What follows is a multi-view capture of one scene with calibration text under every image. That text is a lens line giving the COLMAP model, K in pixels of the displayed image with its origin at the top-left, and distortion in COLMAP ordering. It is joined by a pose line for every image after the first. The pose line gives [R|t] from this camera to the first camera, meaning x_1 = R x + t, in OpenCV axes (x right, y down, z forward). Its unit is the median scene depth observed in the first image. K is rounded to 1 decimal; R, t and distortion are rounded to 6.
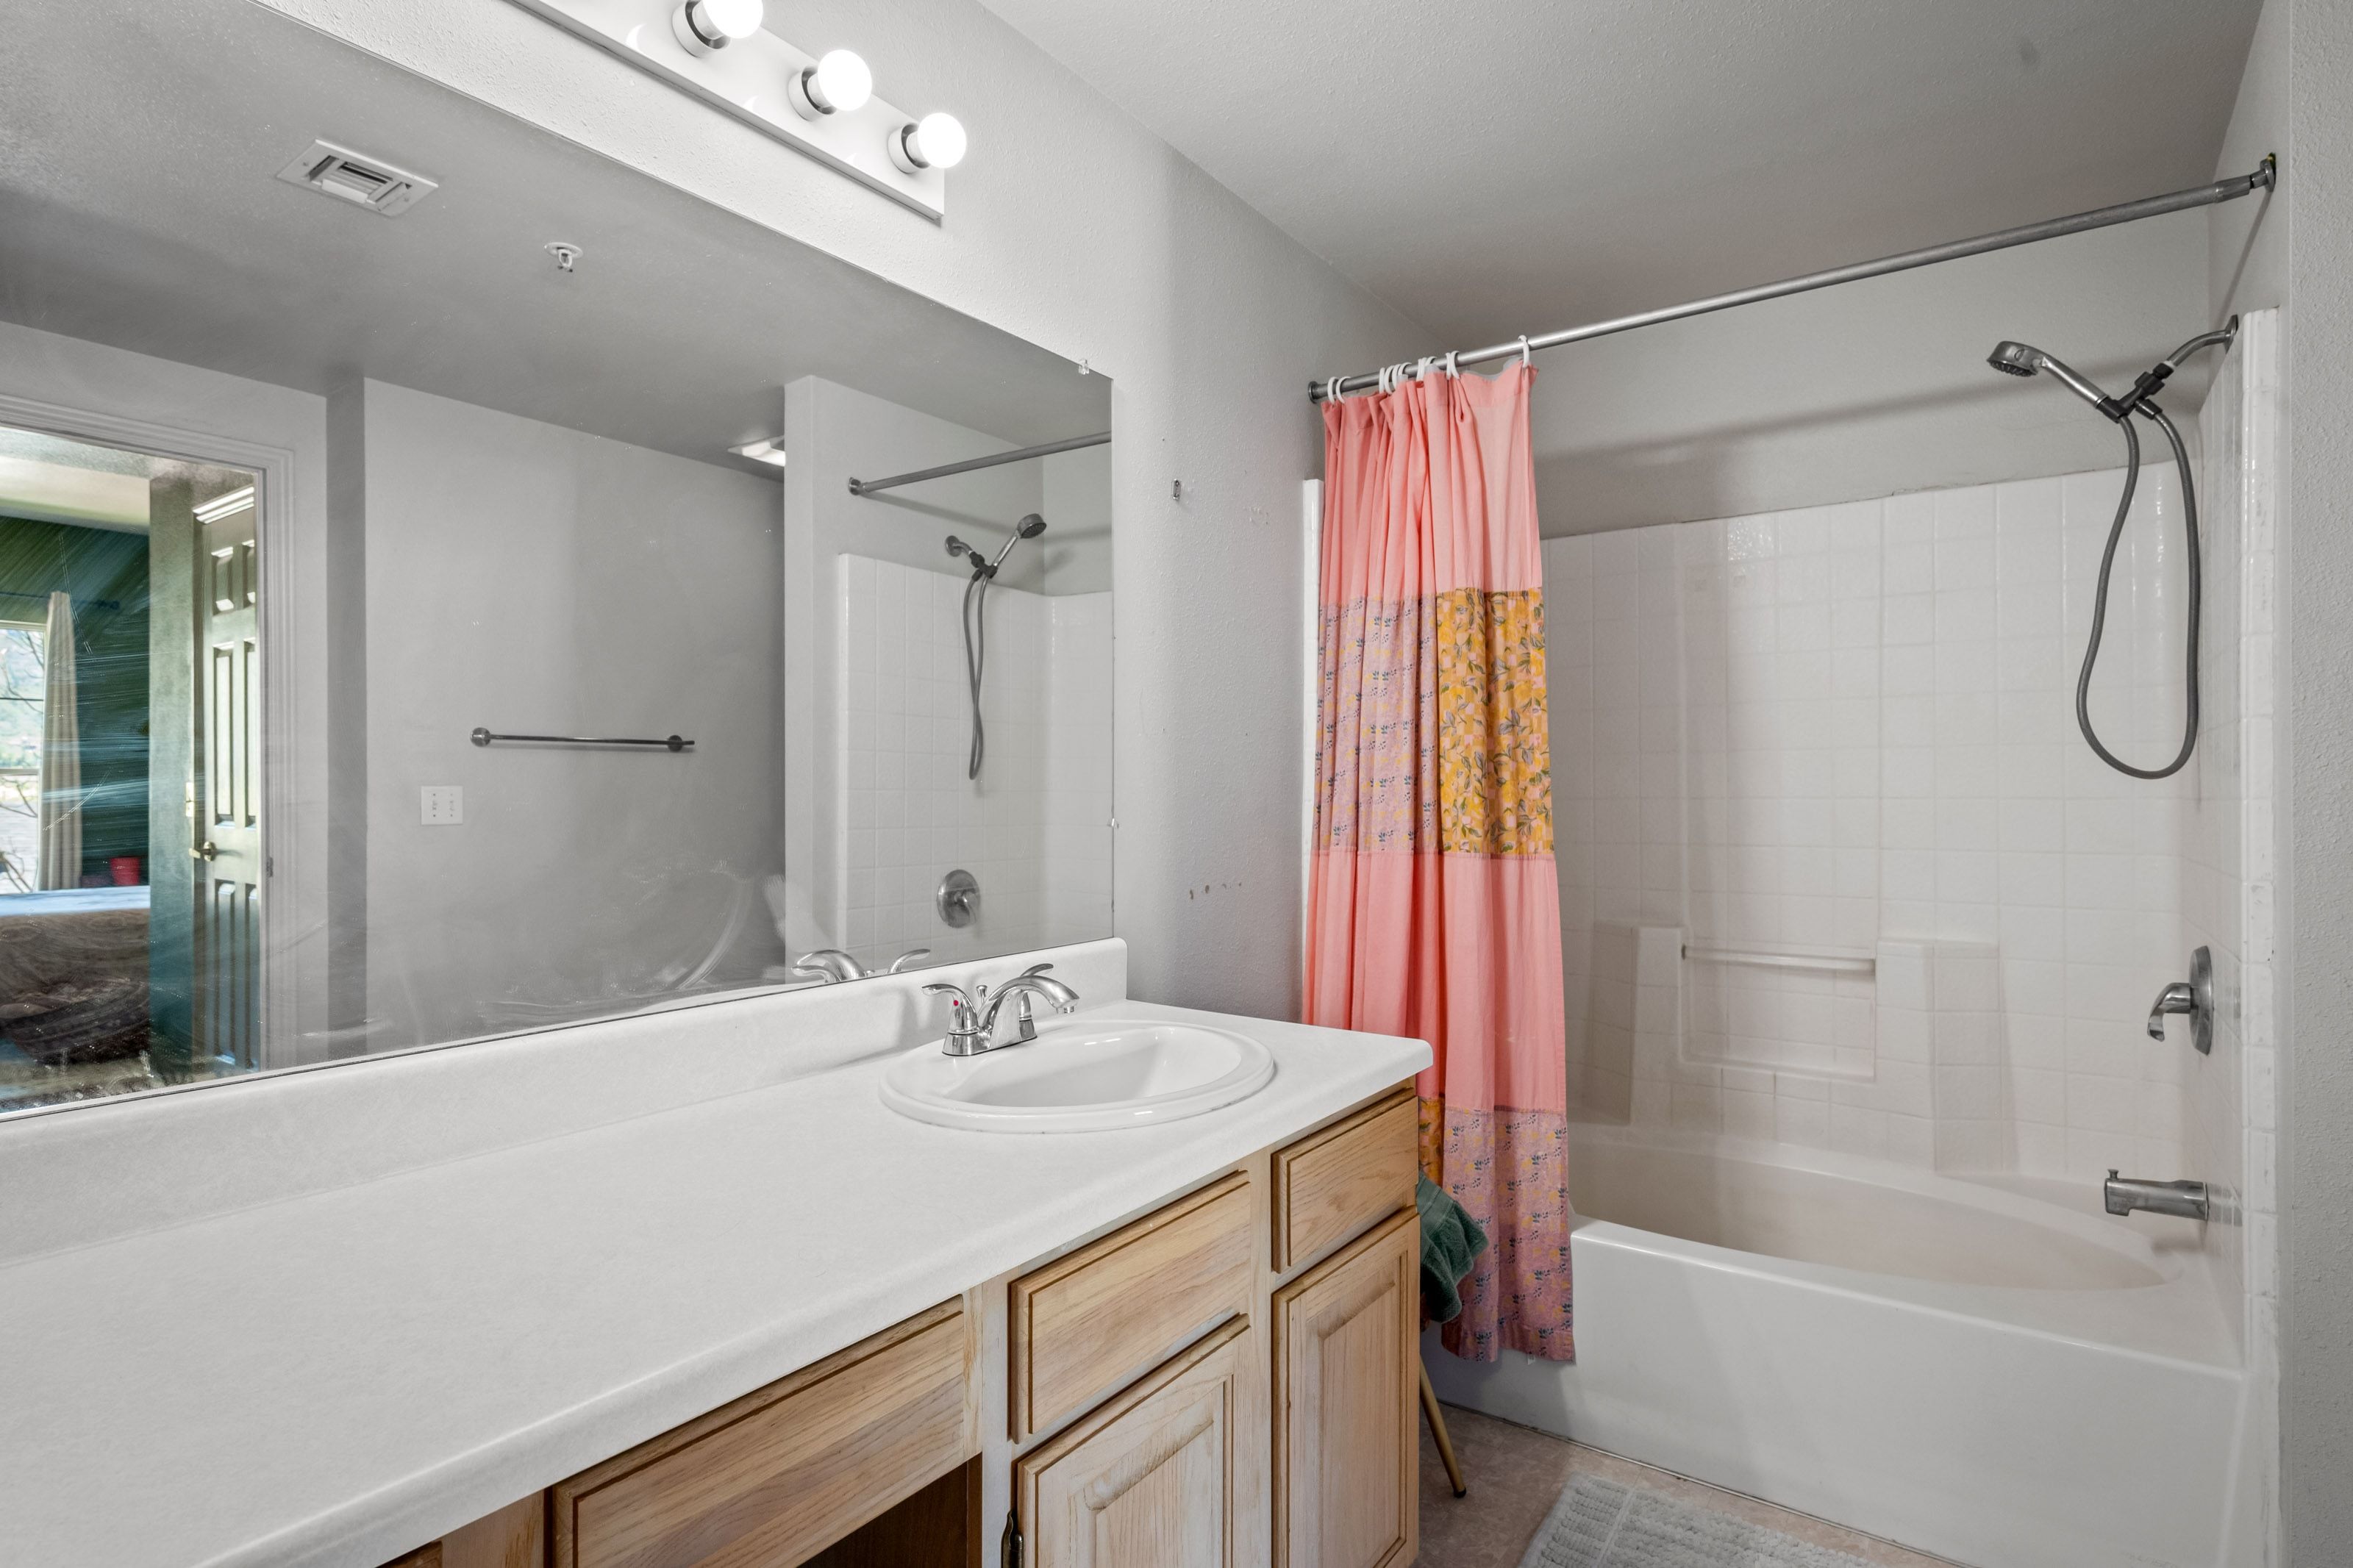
lens RADIAL K [[1178.5, 0, 1174.5], [0, 1178.5, 778.6], [0, 0, 1]] dist [-0.000549, -0.000627]
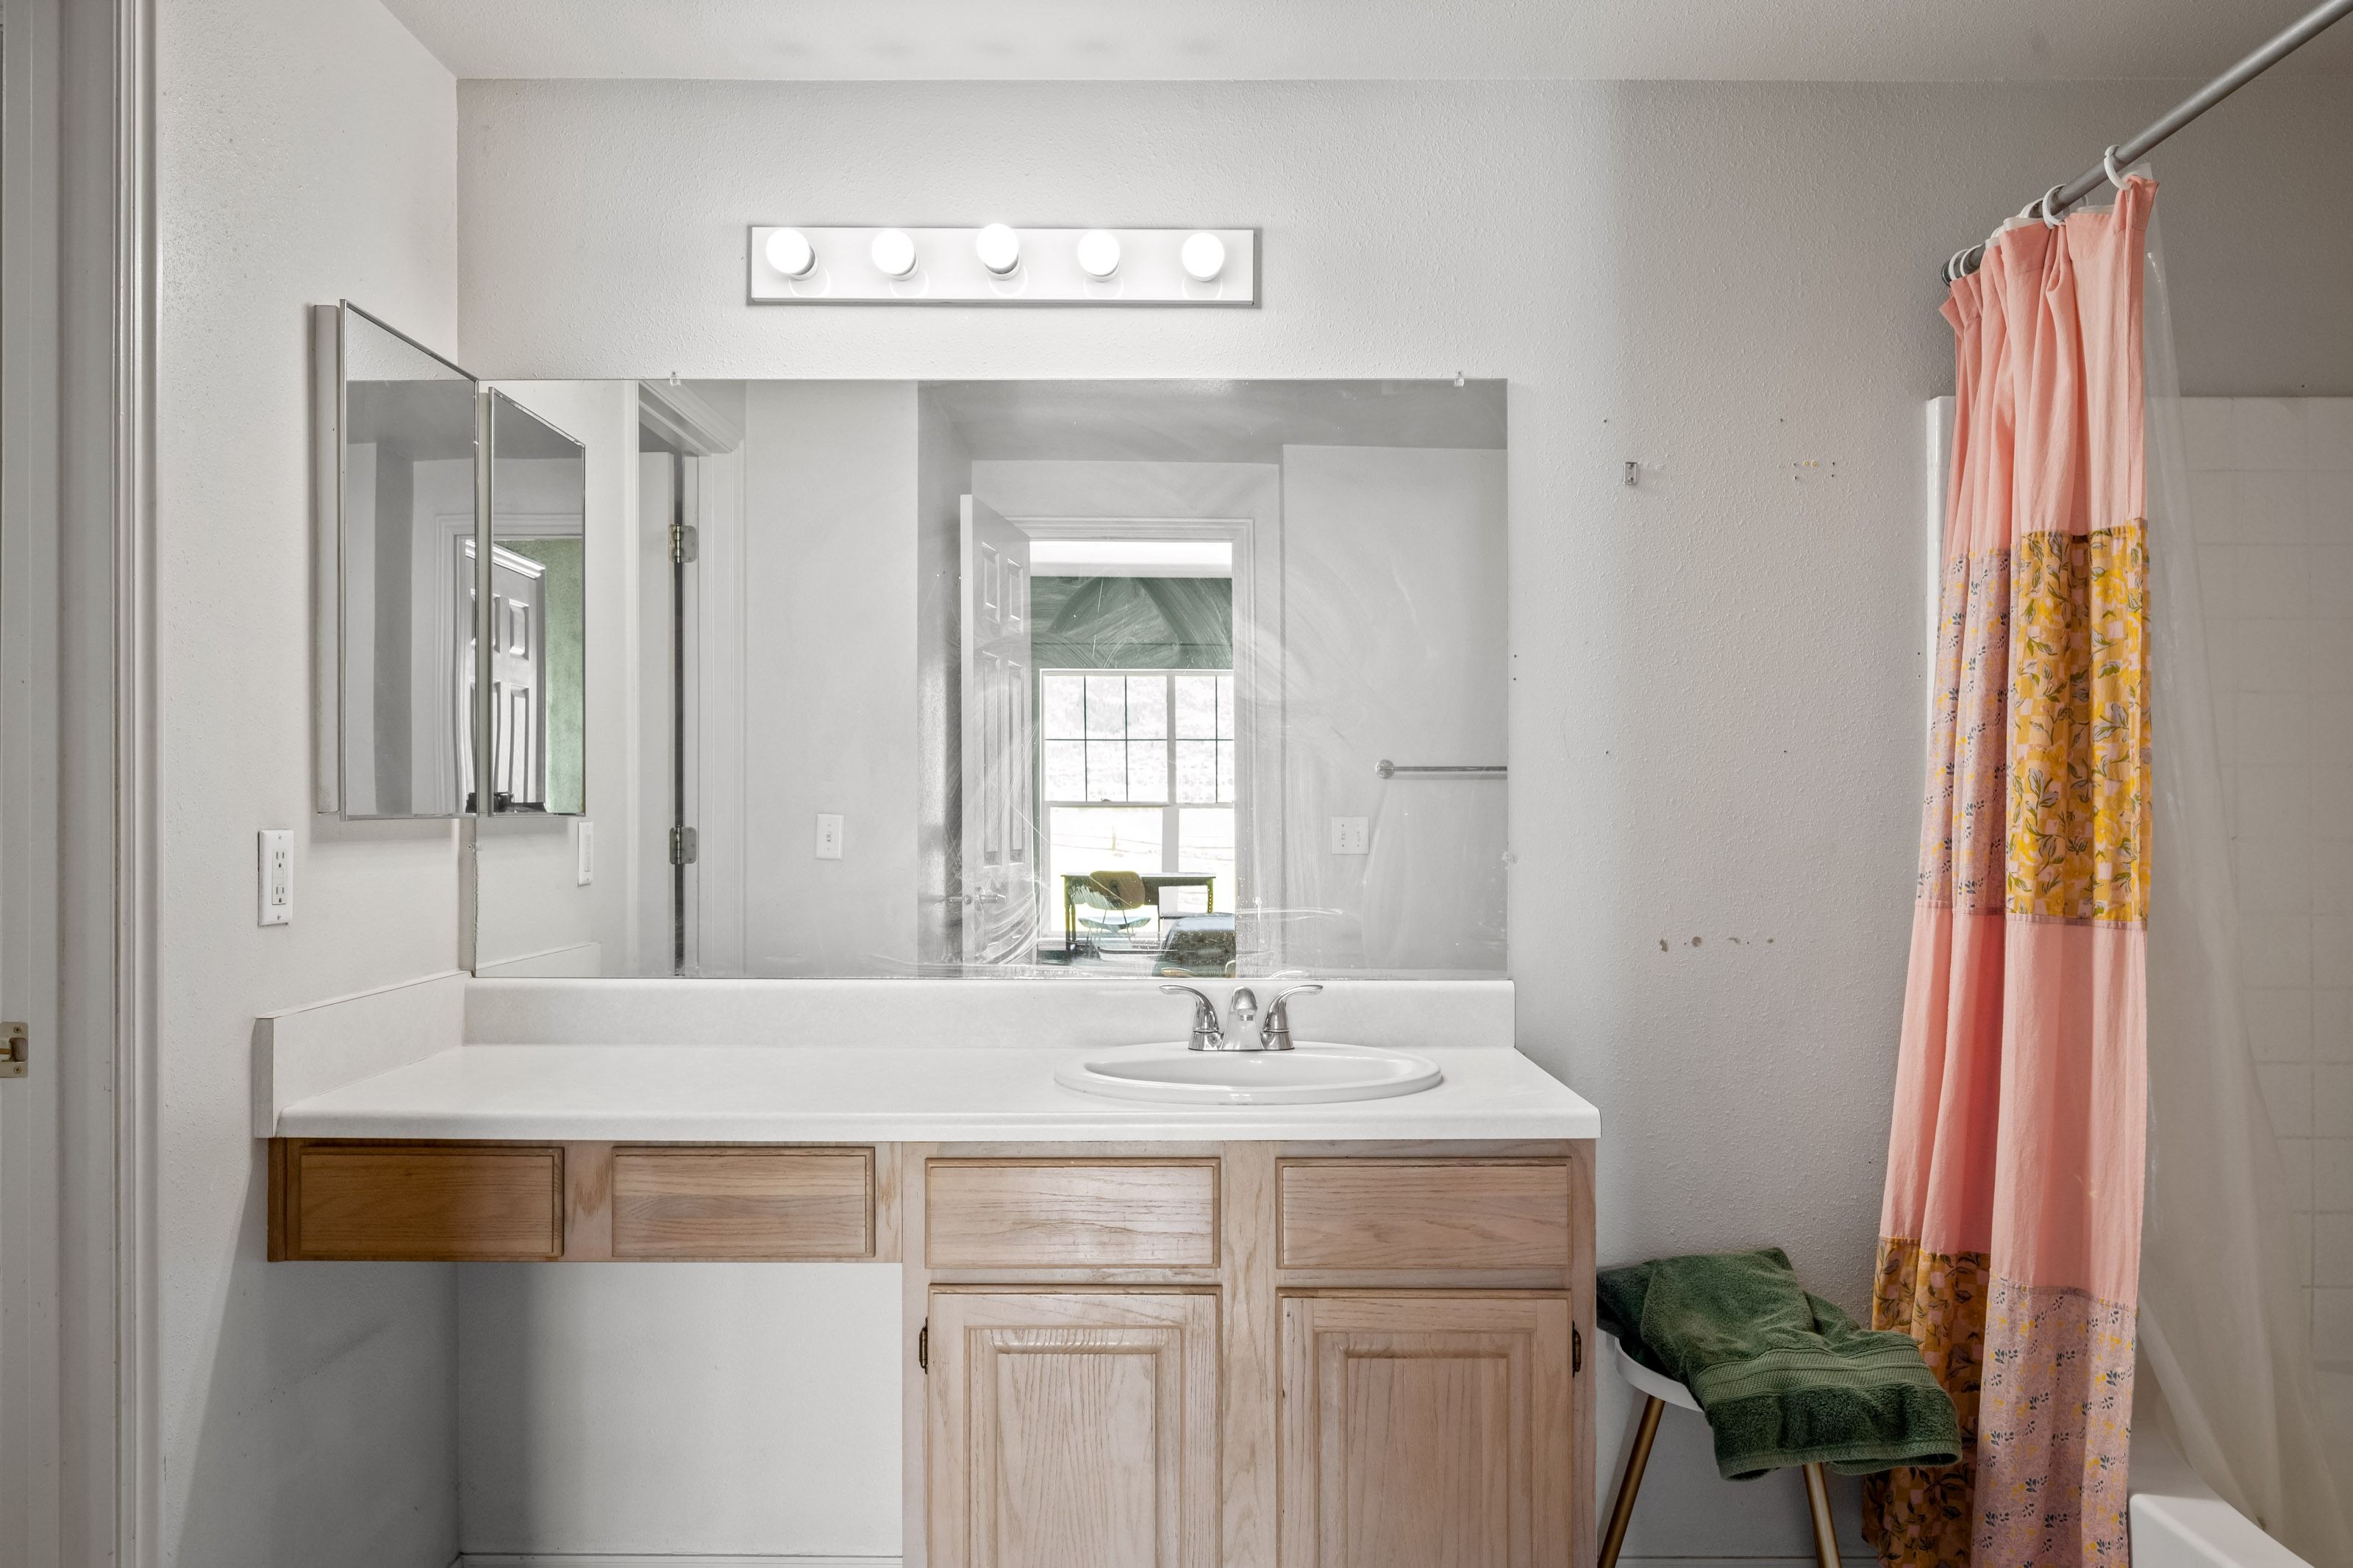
lens RADIAL K [[1628.8, 0, 1176.5], [0, 1628.8, 784.0], [0, 0, 1]] dist [-0.003599, -0.001900]
pose [[0.593866, -0.014797, -0.804428, 0.750220], [0.002671, 0.999862, -0.016420, 0.000768], [0.804560, 0.007603, 0.593823, 0.024400]]
